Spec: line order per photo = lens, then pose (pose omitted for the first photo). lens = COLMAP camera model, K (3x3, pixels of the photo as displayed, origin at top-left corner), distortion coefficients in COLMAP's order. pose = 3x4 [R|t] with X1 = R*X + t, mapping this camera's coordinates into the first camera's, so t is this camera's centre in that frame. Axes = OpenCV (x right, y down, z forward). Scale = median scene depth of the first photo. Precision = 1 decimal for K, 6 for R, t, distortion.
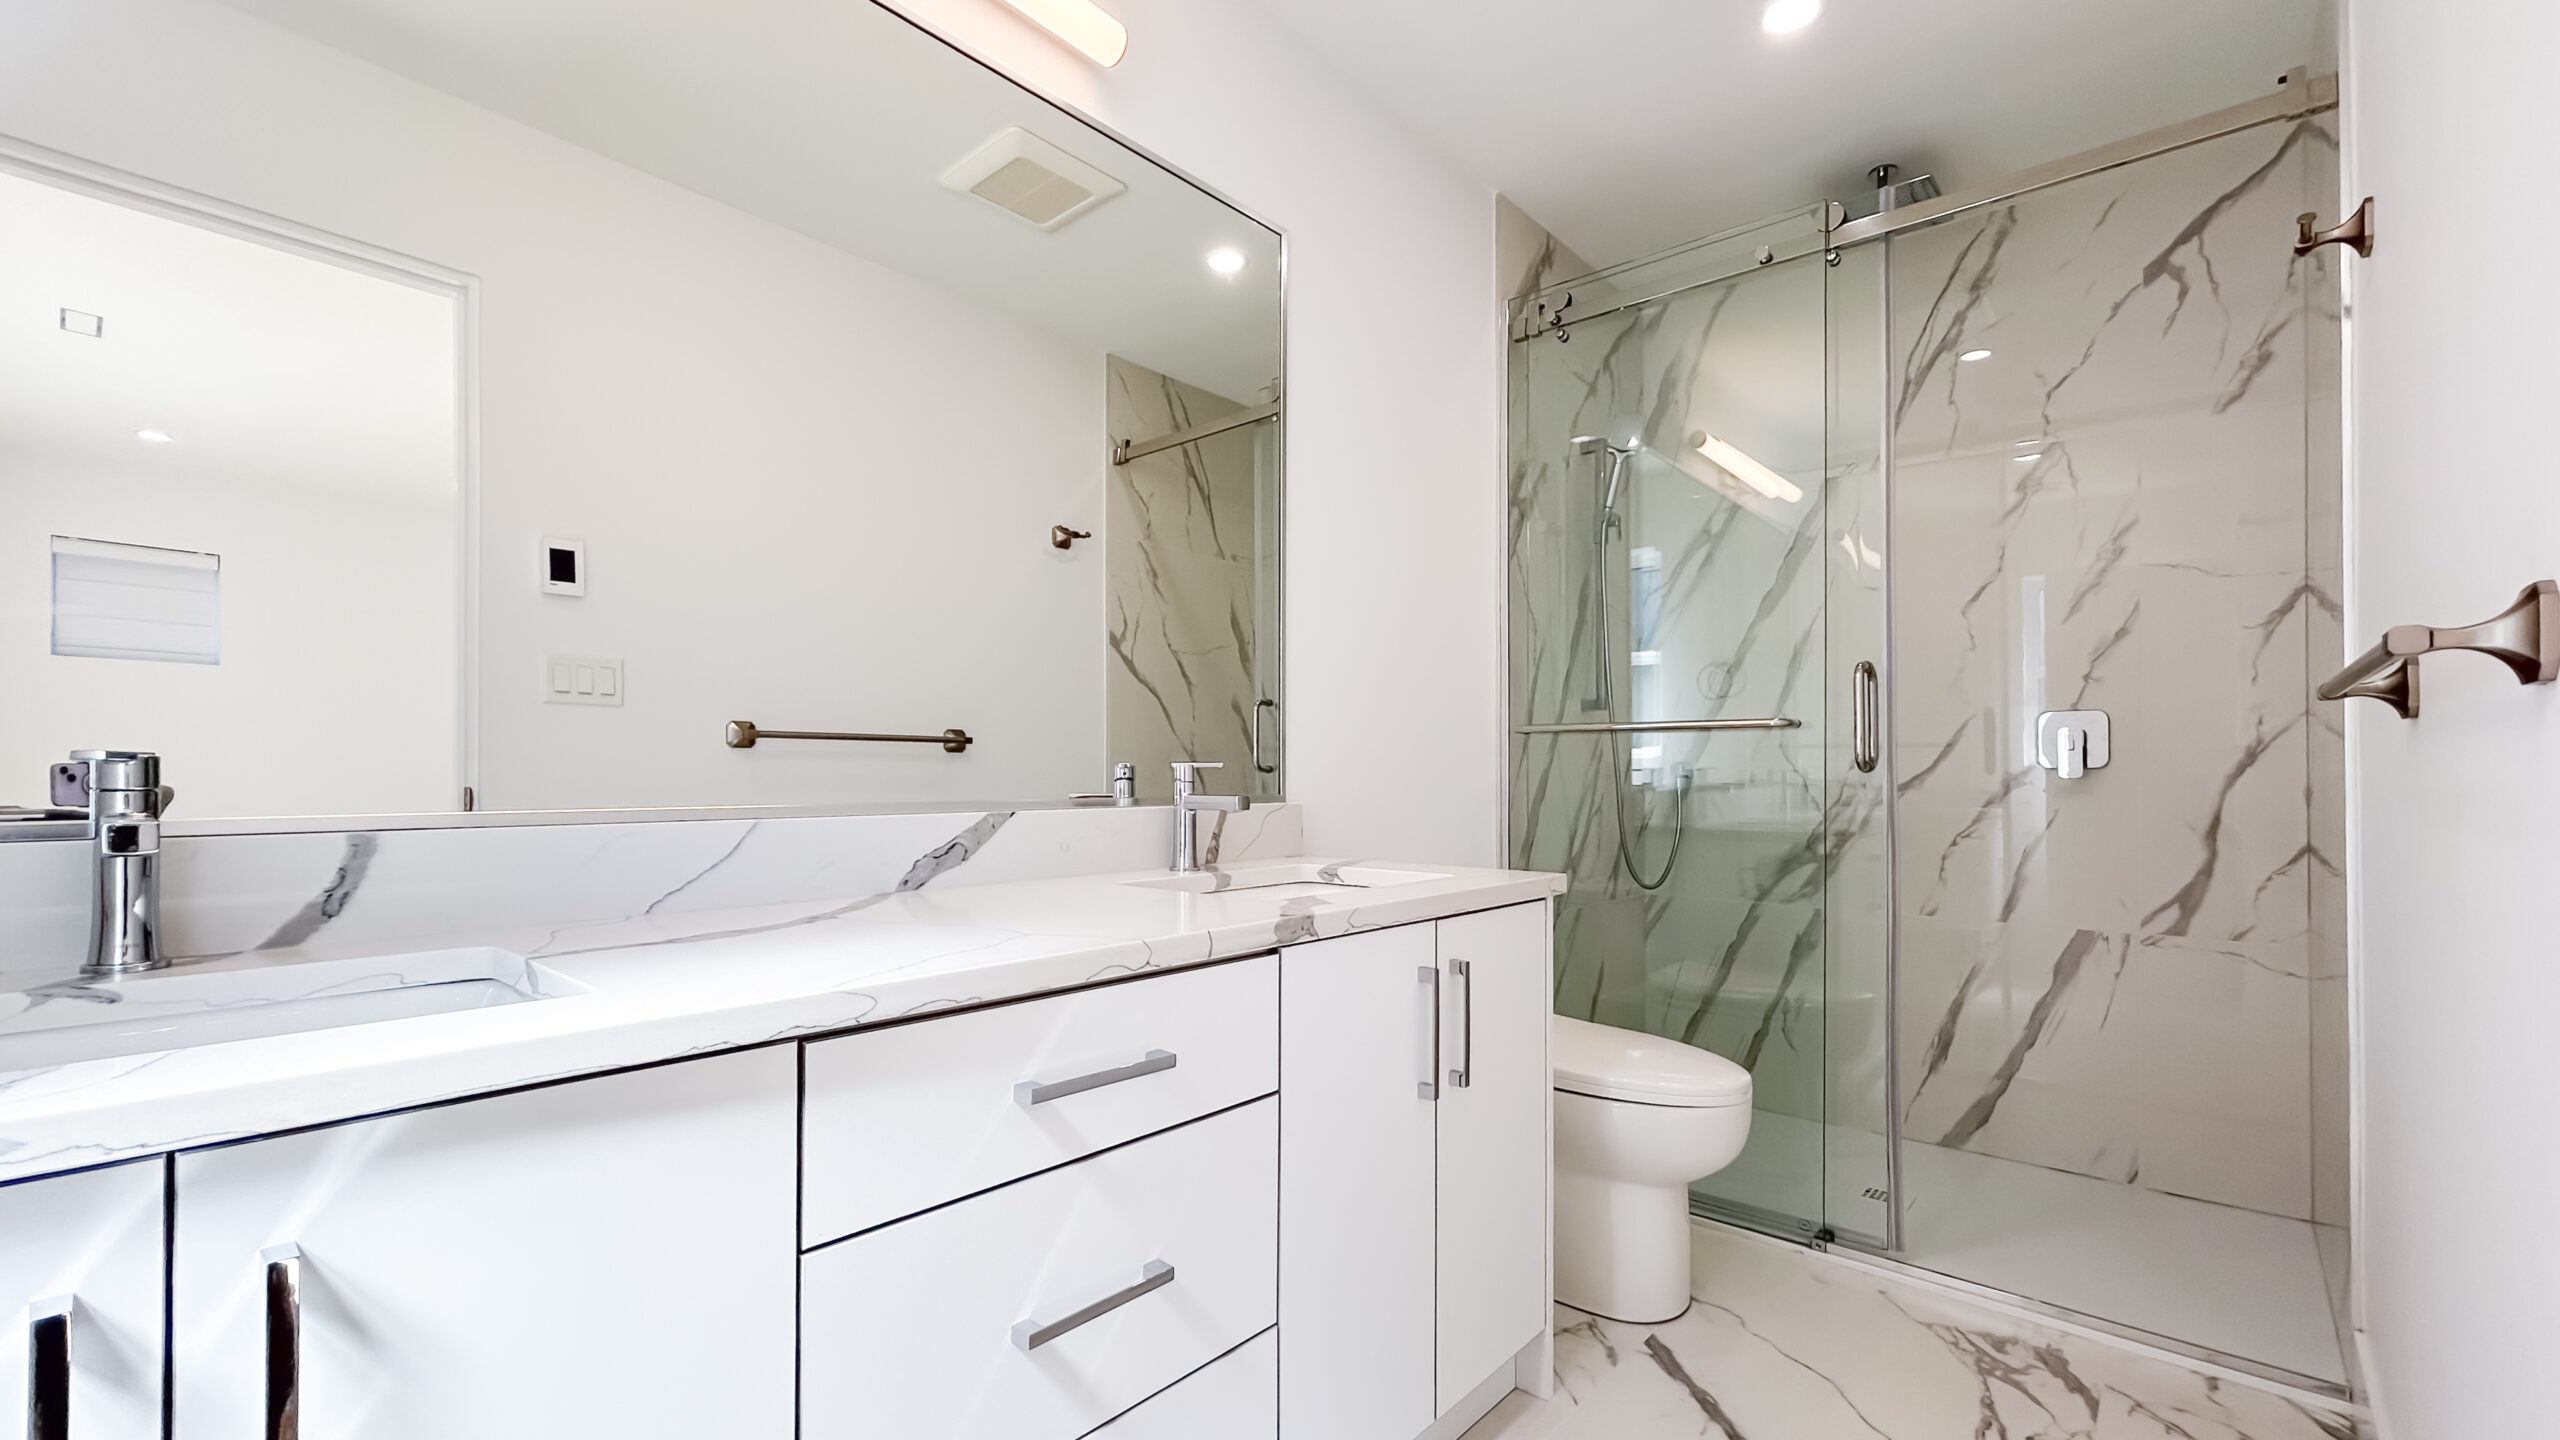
lens RADIAL K [[1055.4, 0, 1300.3], [0, 1055.4, 766.9], [0, 0, 1]] dist [0.000247, 0.000833]
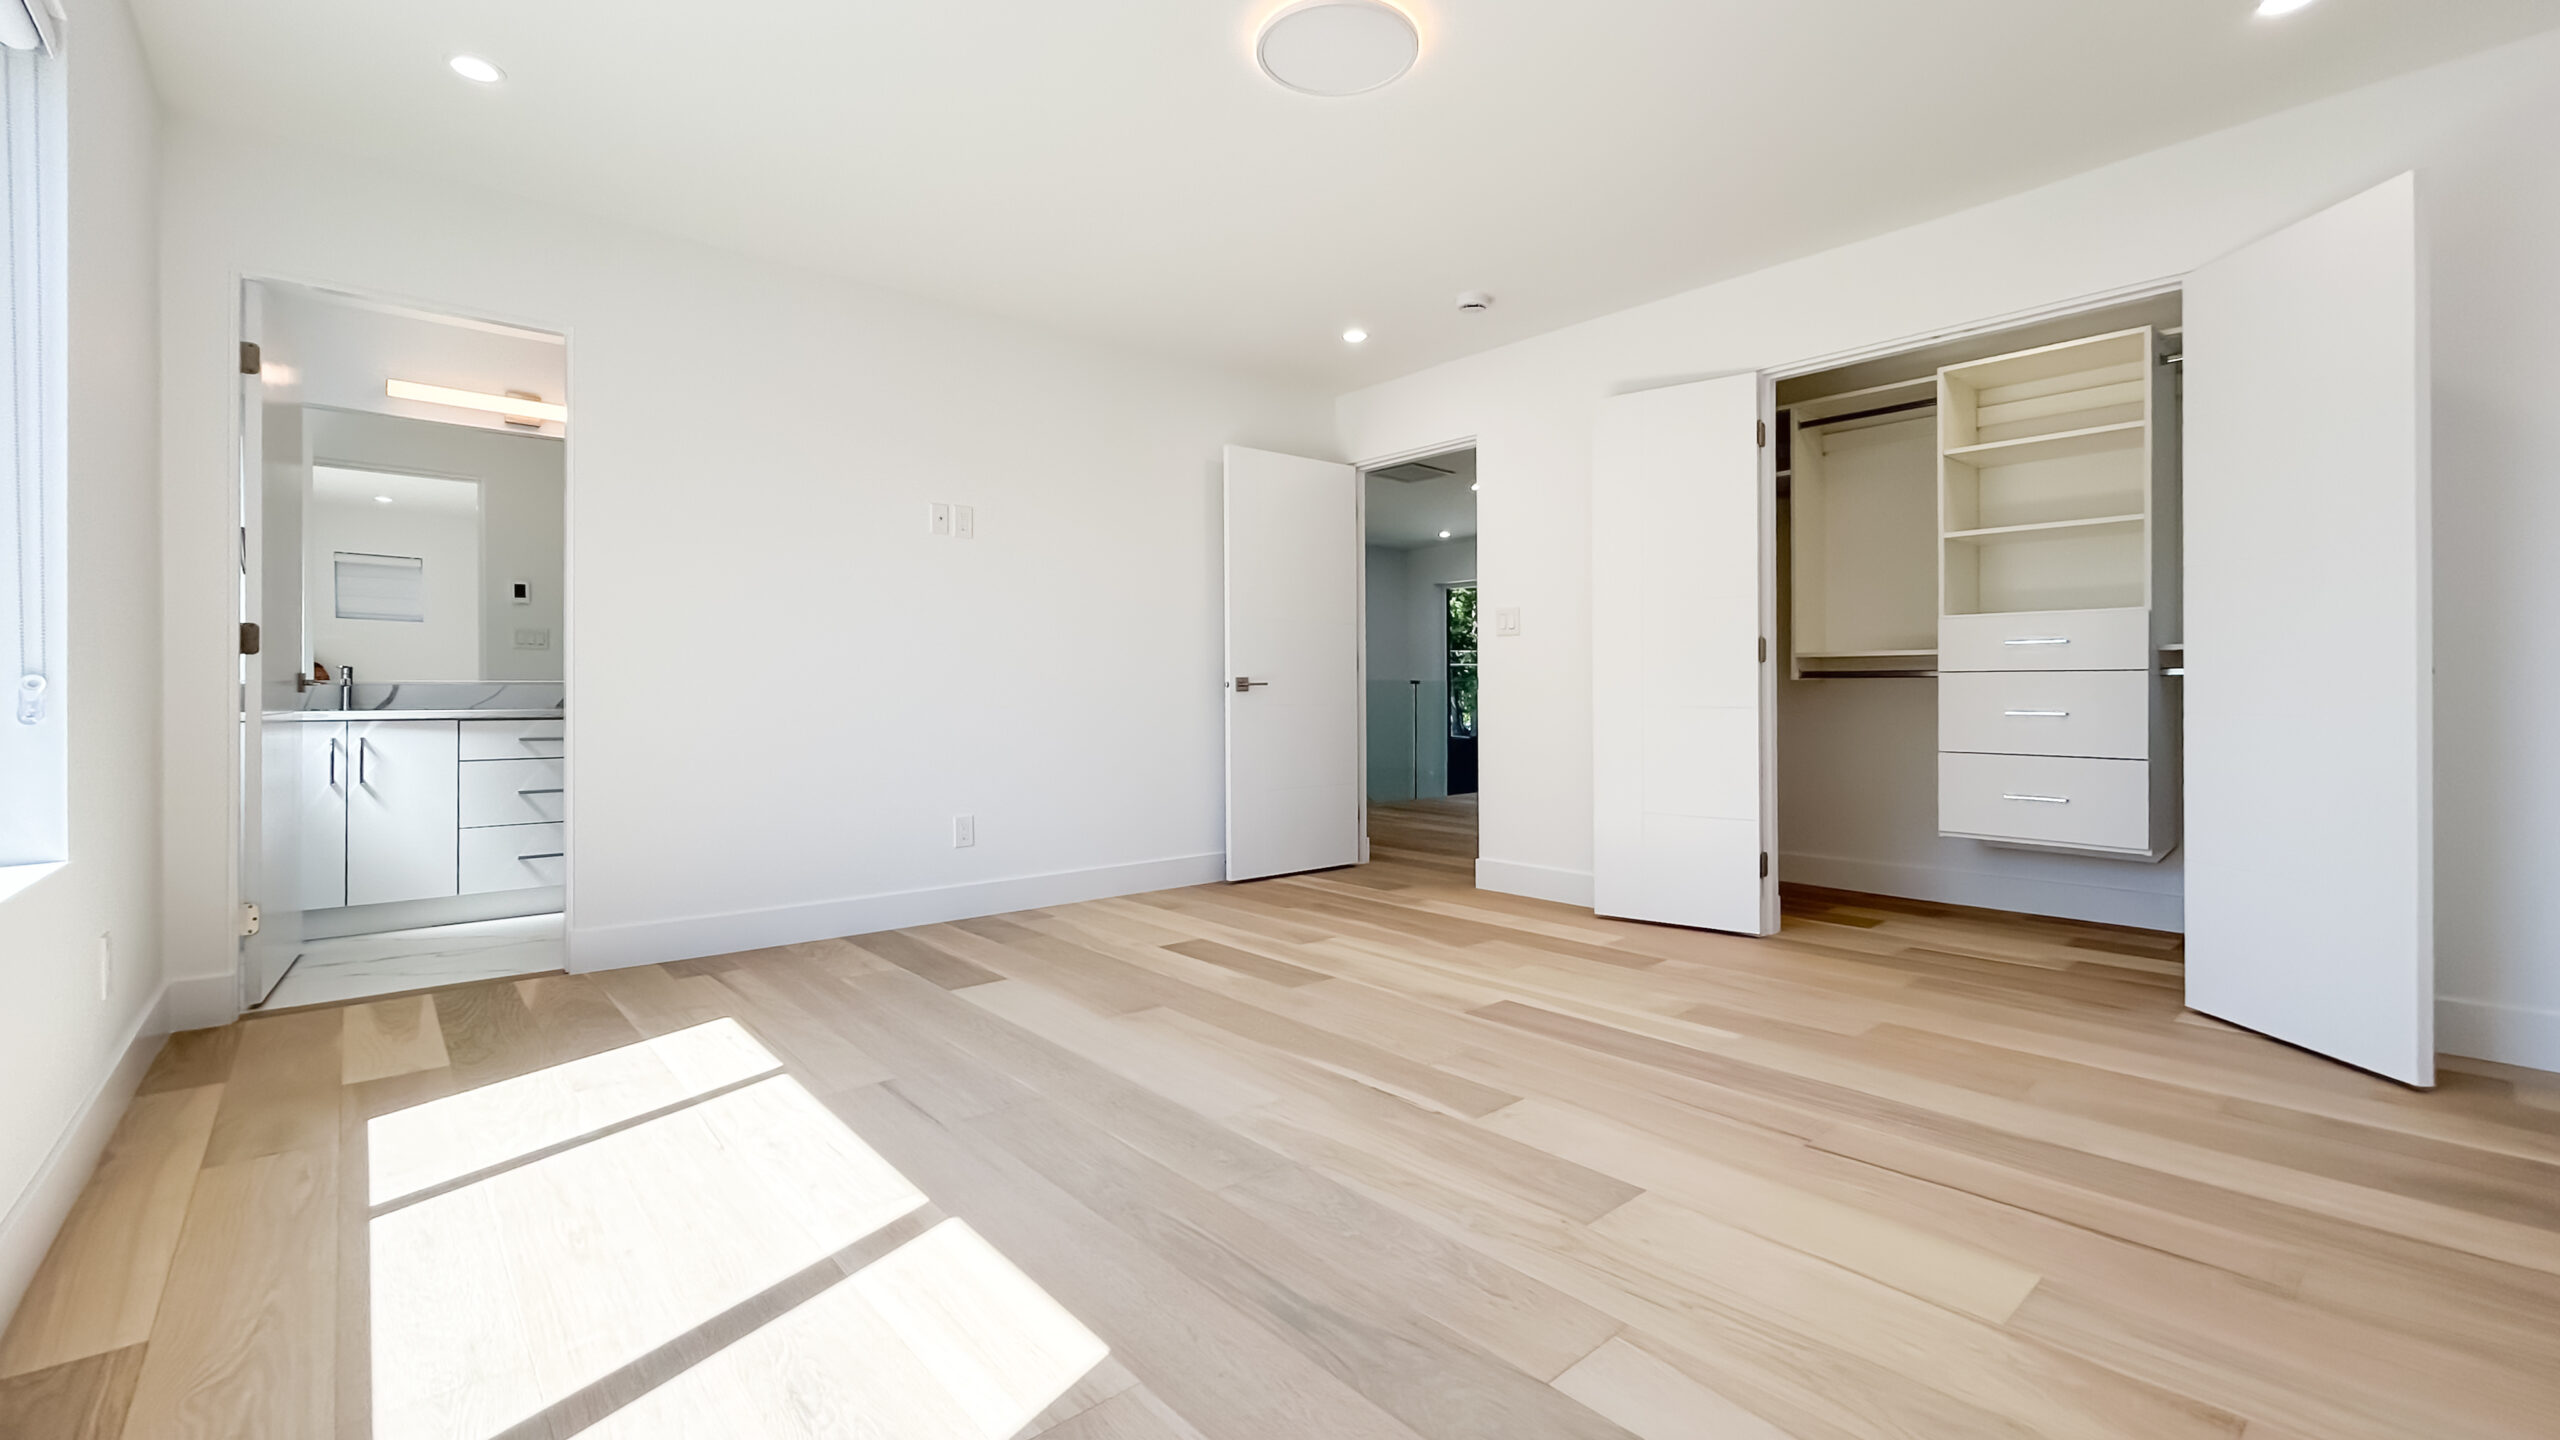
lens RADIAL K [[1055.4, 0, 1284.5], [0, 1055.4, 702.2], [0, 0, 1]] dist [0.000247, 0.000833]
pose [[0.990429, -0.000660, -0.138021, 3.340327], [0.002083, 0.999946, 0.010165, 0.097536], [0.138007, -0.010355, 0.990377, -2.803093]]
